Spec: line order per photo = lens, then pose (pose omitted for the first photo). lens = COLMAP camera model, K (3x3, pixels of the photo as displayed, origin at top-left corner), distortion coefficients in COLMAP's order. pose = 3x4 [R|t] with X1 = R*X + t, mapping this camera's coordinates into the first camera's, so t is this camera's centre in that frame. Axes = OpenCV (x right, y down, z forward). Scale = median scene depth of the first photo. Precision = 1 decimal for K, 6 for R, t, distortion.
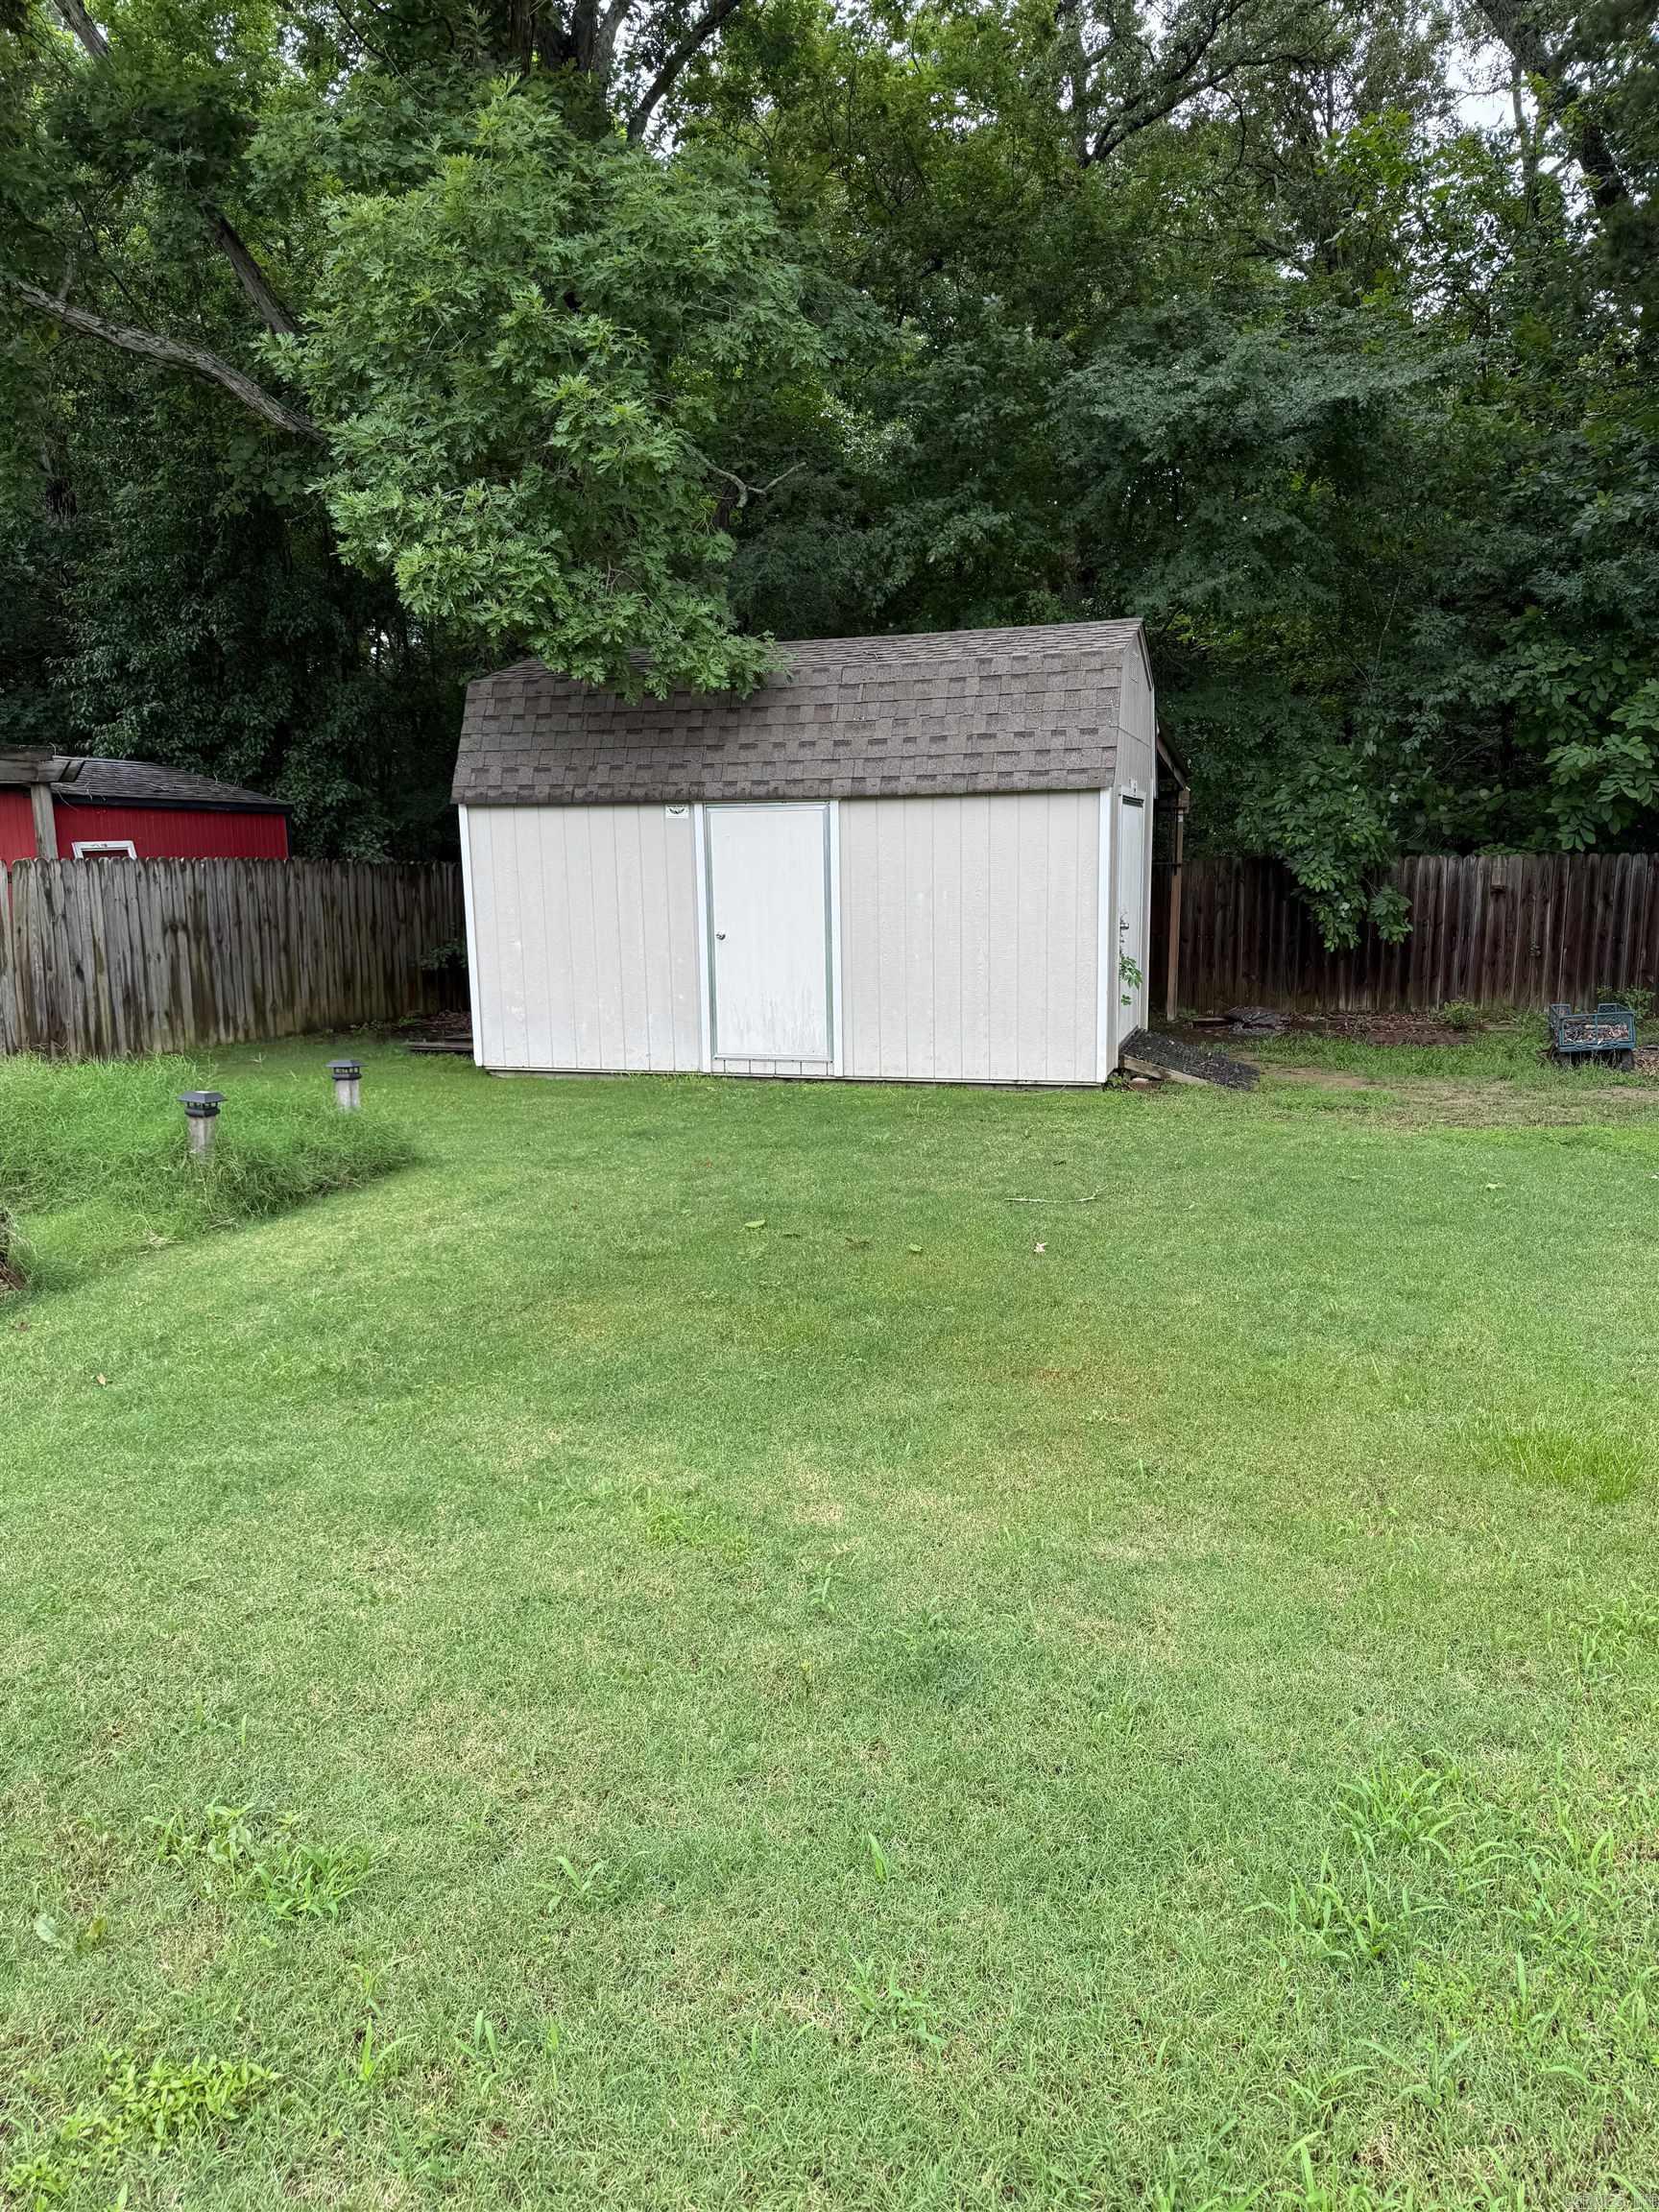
lens RADIAL K [[1594.4, 0, 899.0], [0, 1594.4, 1131.0], [0, 0, 1]] dist [0.125072, -0.171040]
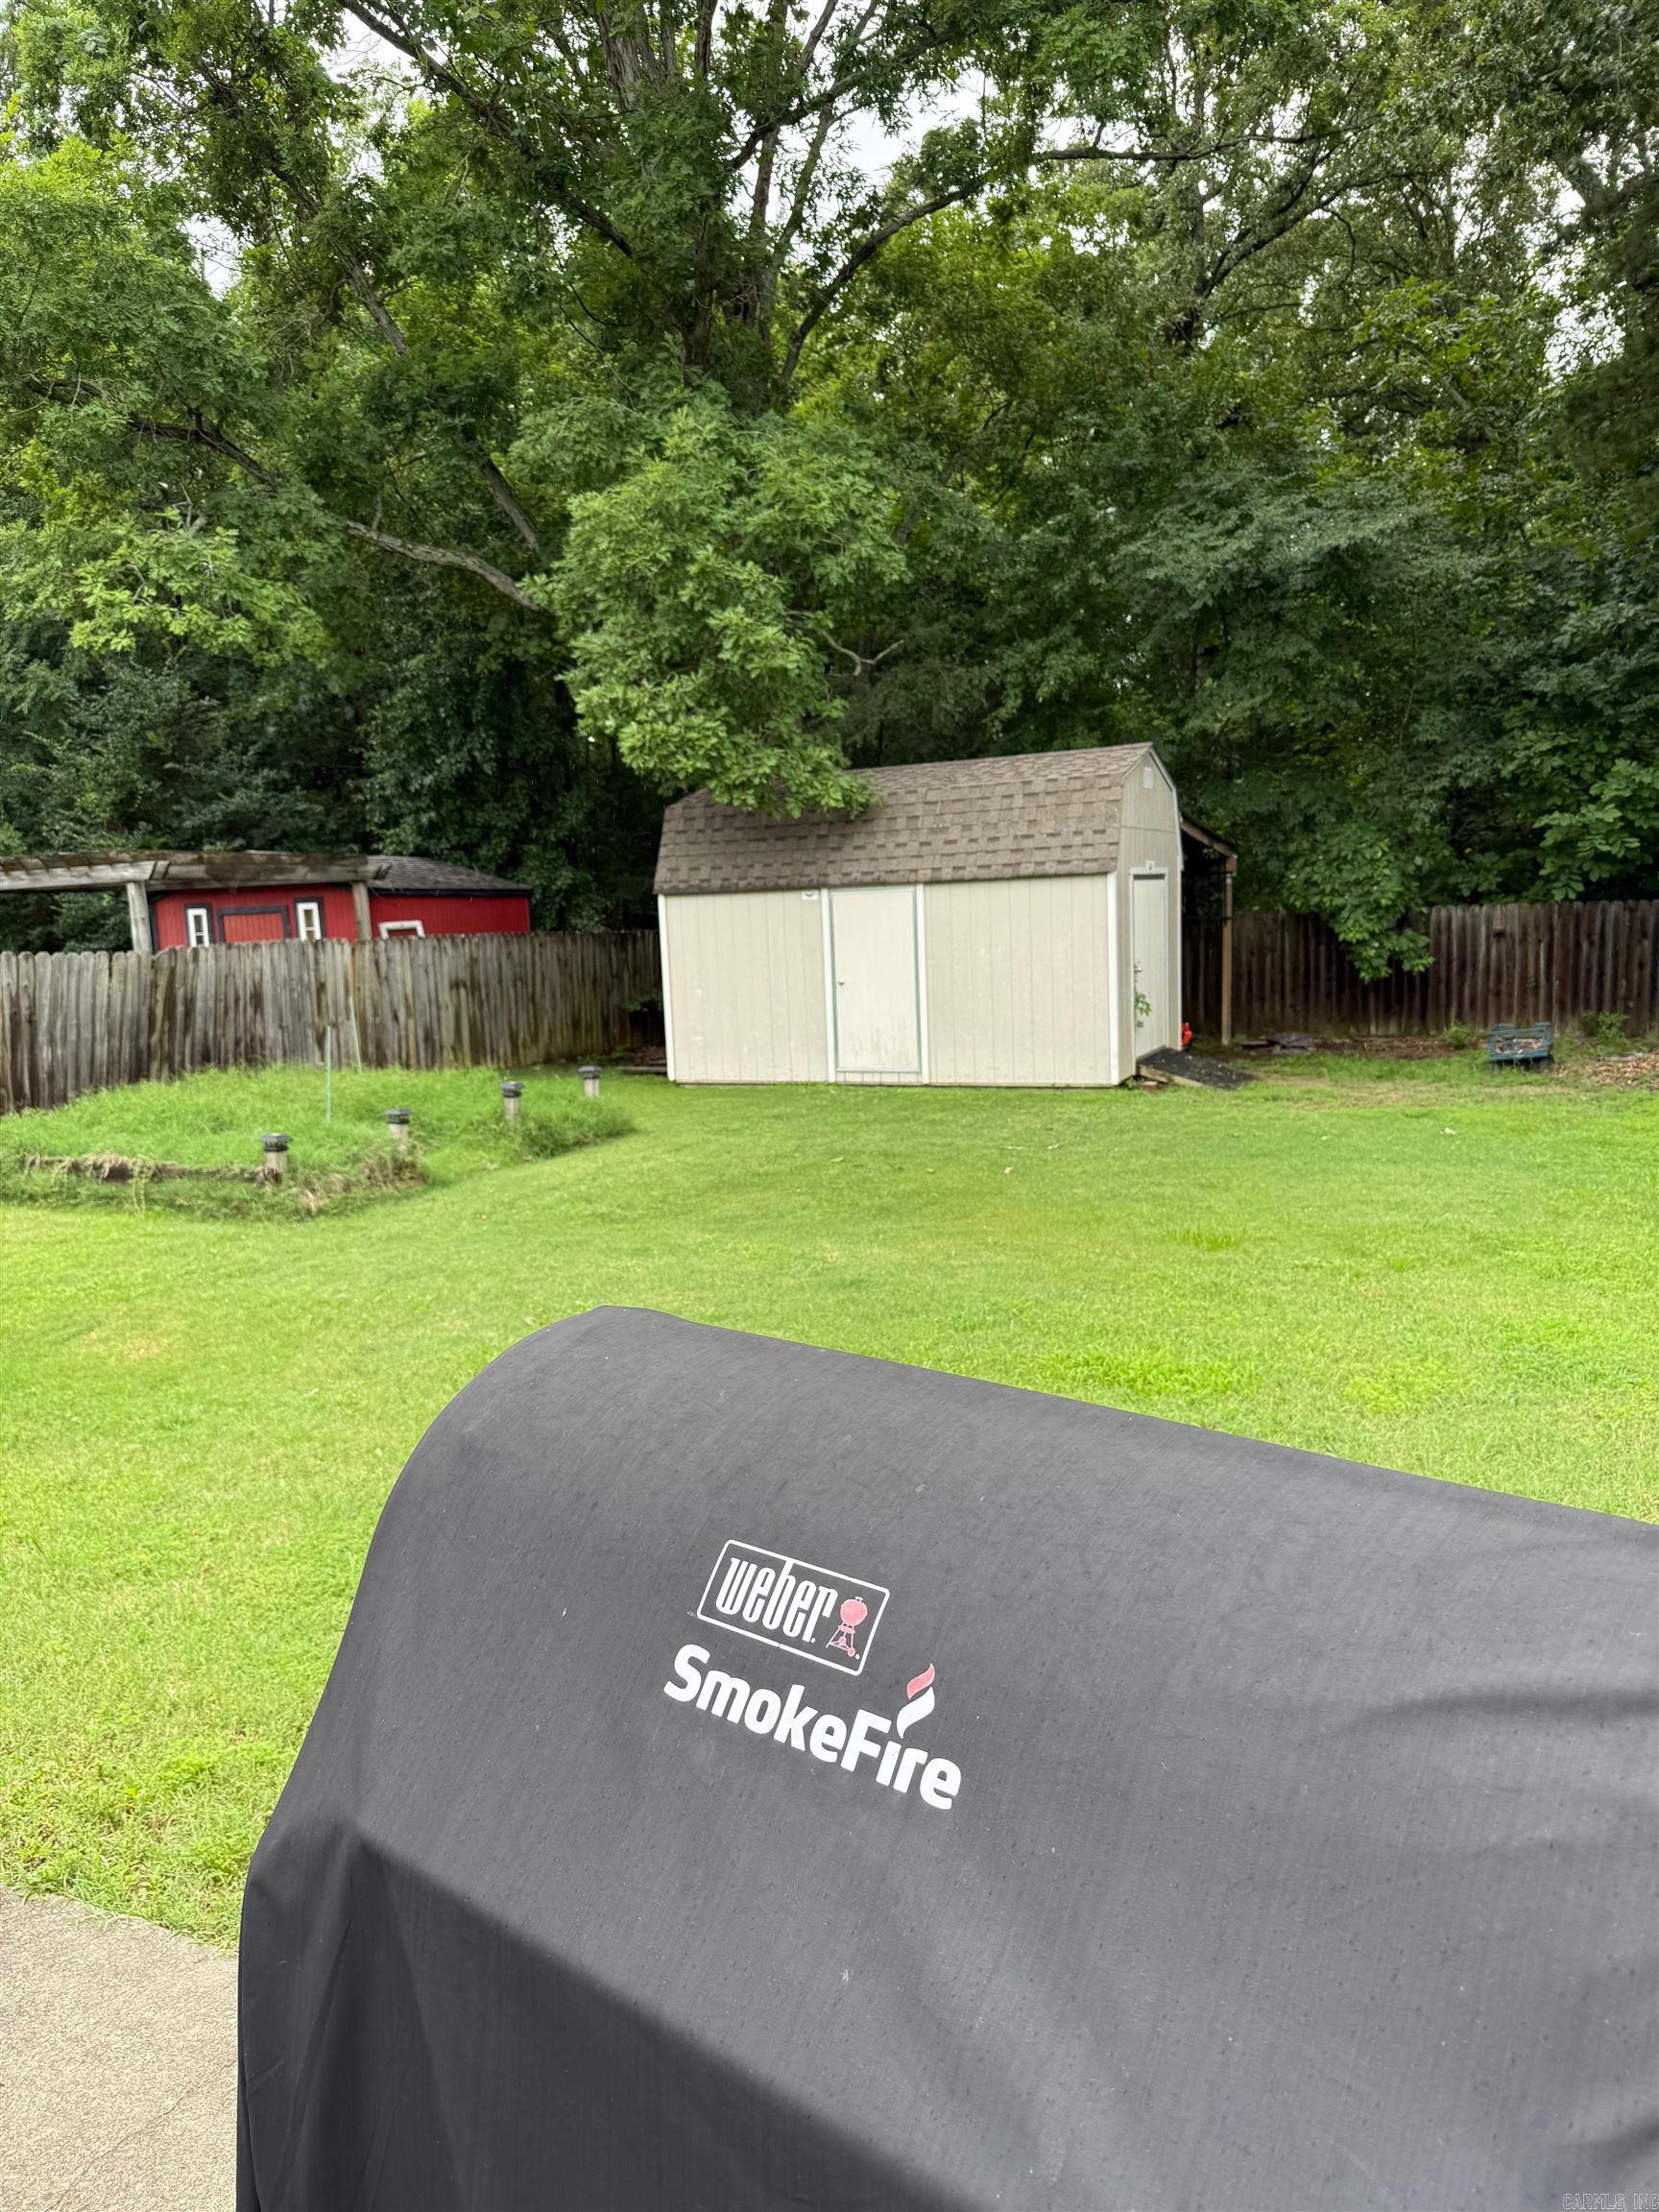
lens RADIAL K [[1594.4, 0, 899.0], [0, 1594.4, 1131.0], [0, 0, 1]] dist [0.125072, -0.171040]
pose [[0.993410, -0.007580, -0.114362, 0.094813], [0.004420, 0.999602, -0.027860, 0.044672], [0.114528, 0.027171, 0.993048, -0.362046]]
